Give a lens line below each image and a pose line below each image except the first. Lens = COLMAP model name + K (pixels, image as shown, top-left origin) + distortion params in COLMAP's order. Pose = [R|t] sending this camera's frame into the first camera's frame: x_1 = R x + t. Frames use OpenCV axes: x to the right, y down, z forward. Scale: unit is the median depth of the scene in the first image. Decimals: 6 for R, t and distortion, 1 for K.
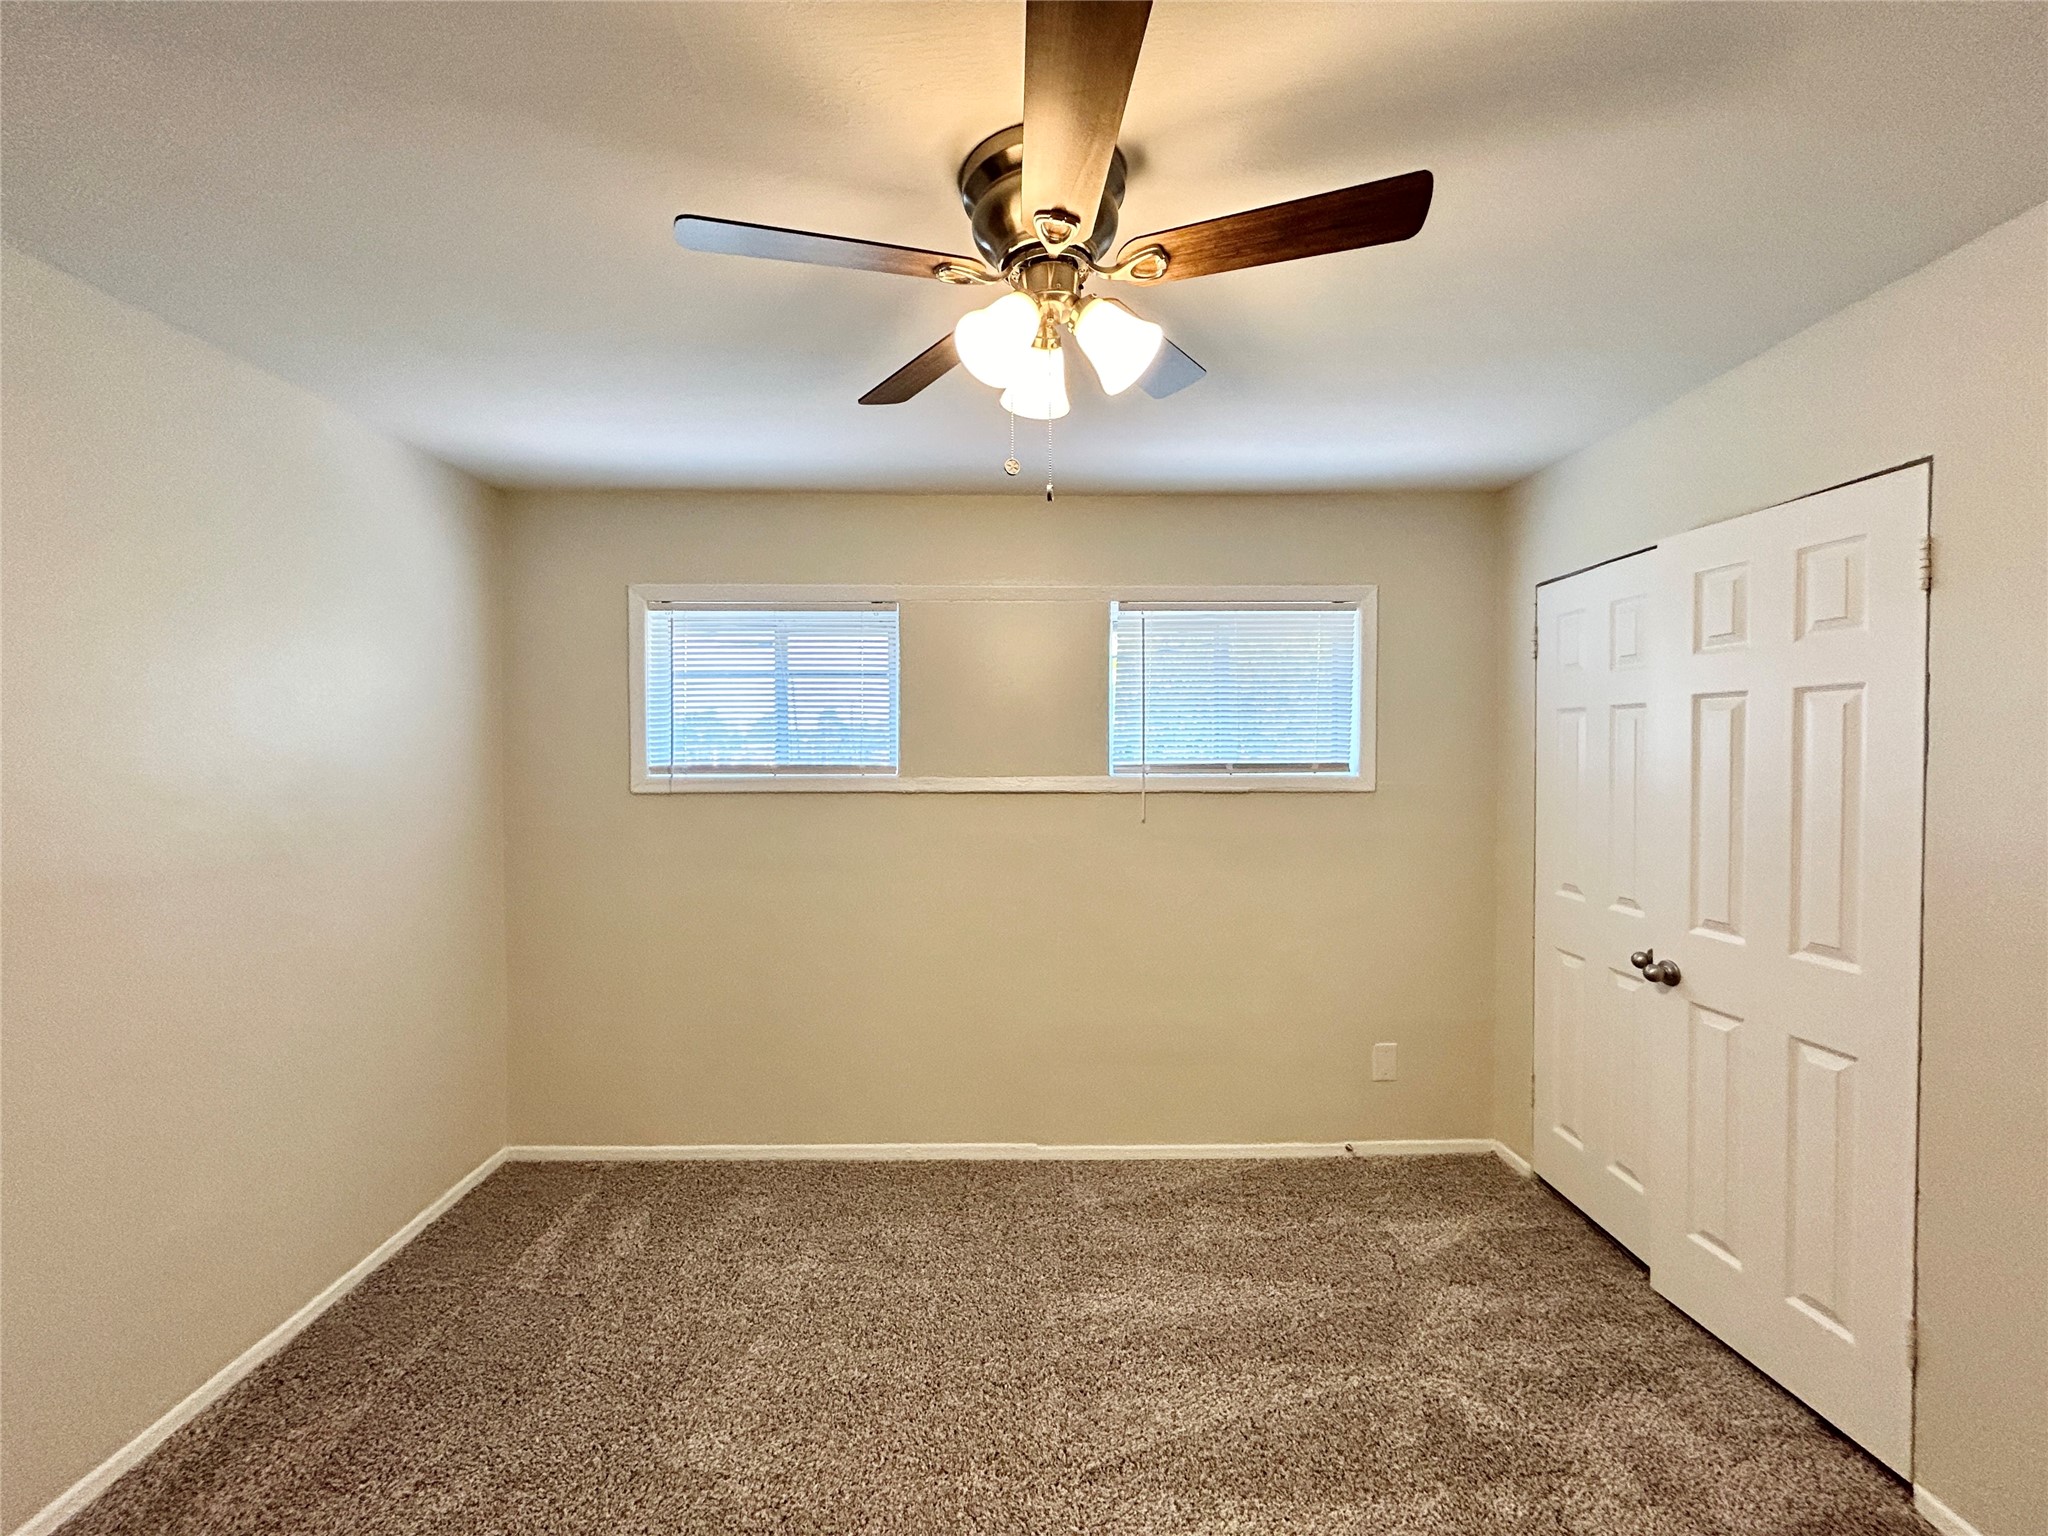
lens RADIAL K [[824.0, 0, 1018.1], [0, 824.0, 762.4], [0, 0, 1]] dist [0.001614, 0.000982]
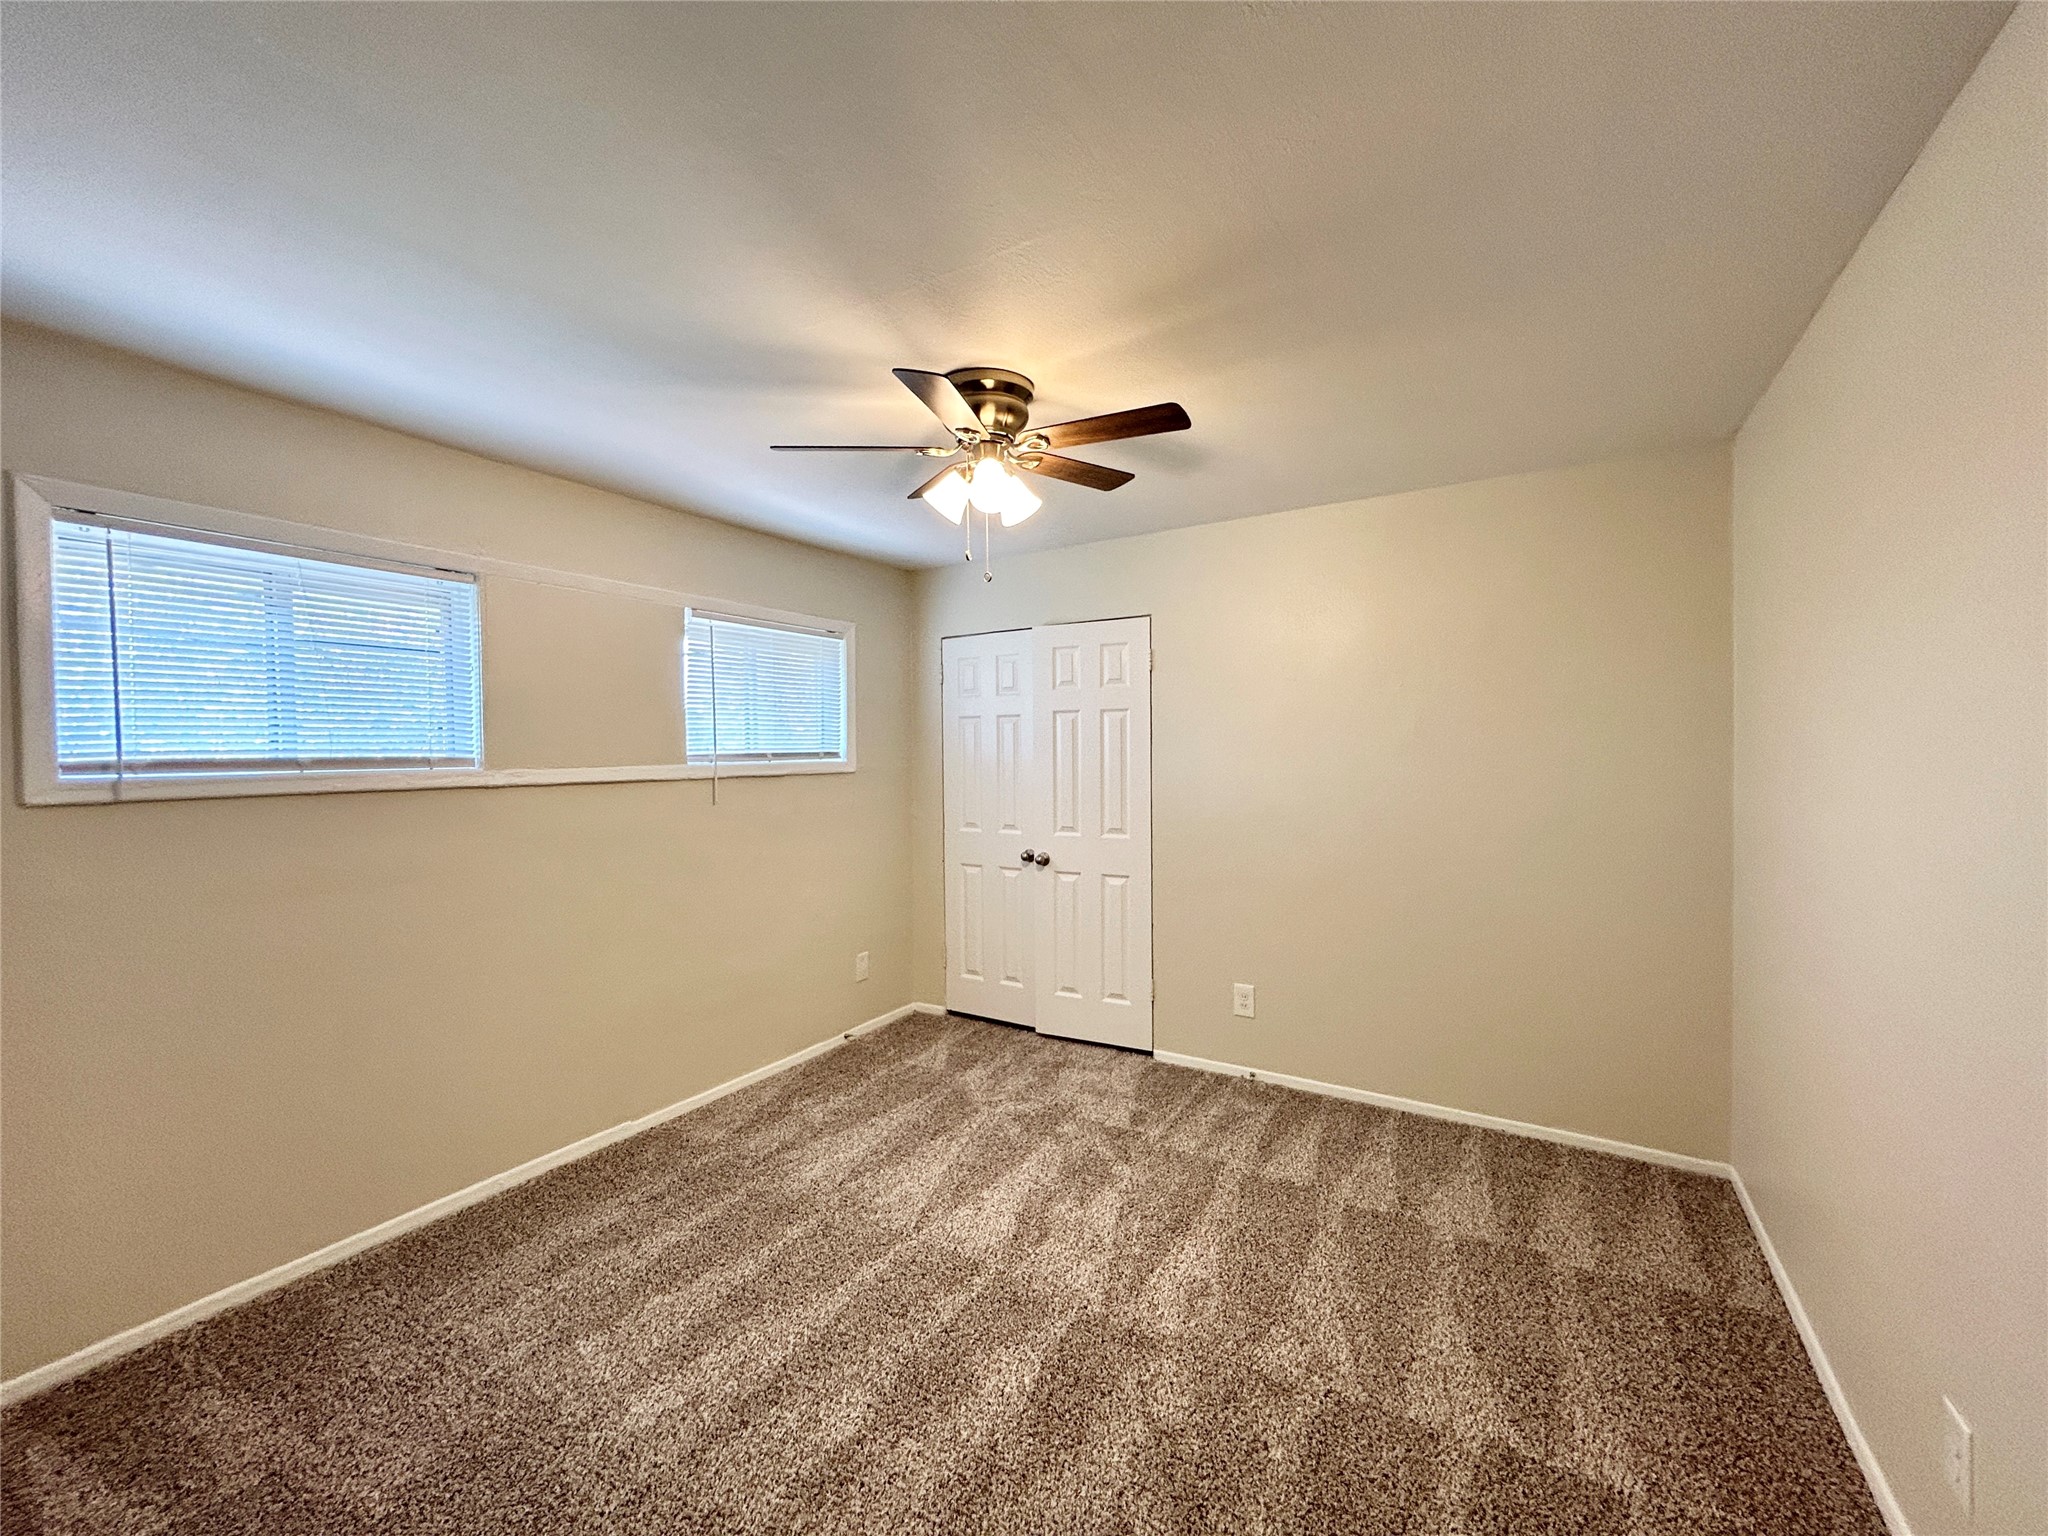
lens RADIAL K [[824.0, 0, 1018.1], [0, 824.0, 762.4], [0, 0, 1]] dist [0.001614, 0.000982]
pose [[0.541363, -0.016485, 0.840627, -0.591467], [0.023163, 0.999721, 0.004688, 0.019042], [-0.840470, 0.016933, 0.541594, 0.023208]]
